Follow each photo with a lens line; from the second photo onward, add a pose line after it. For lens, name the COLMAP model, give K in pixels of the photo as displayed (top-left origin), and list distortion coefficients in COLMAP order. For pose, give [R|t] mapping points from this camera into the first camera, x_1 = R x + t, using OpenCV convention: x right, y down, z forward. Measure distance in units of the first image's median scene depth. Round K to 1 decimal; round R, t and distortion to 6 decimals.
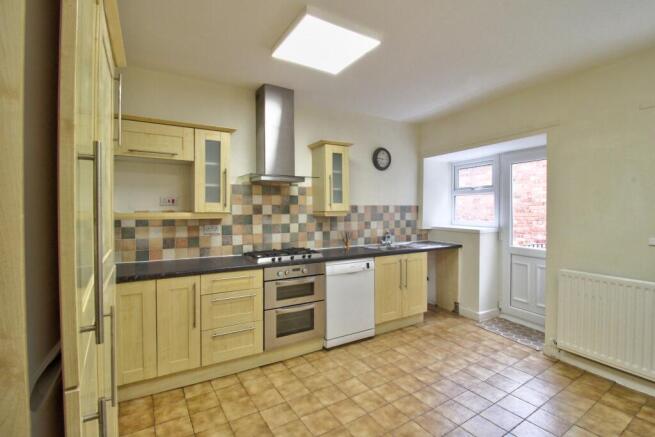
lens RADIAL K [[305.4, 0, 327.3], [0, 305.4, 212.8], [0, 0, 1]] dist [0.006572, -0.016018]
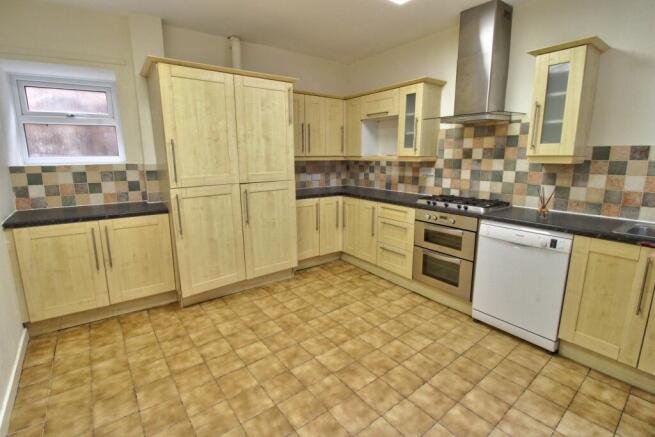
lens RADIAL K [[305.4, 0, 327.3], [0, 305.4, 212.8], [0, 0, 1]] dist [0.006572, -0.016018]
pose [[0.097220, 0.186037, -0.977721, 0.763922], [-0.008800, 0.982497, 0.186071, -0.003160], [0.995224, -0.009486, 0.097155, 0.521818]]
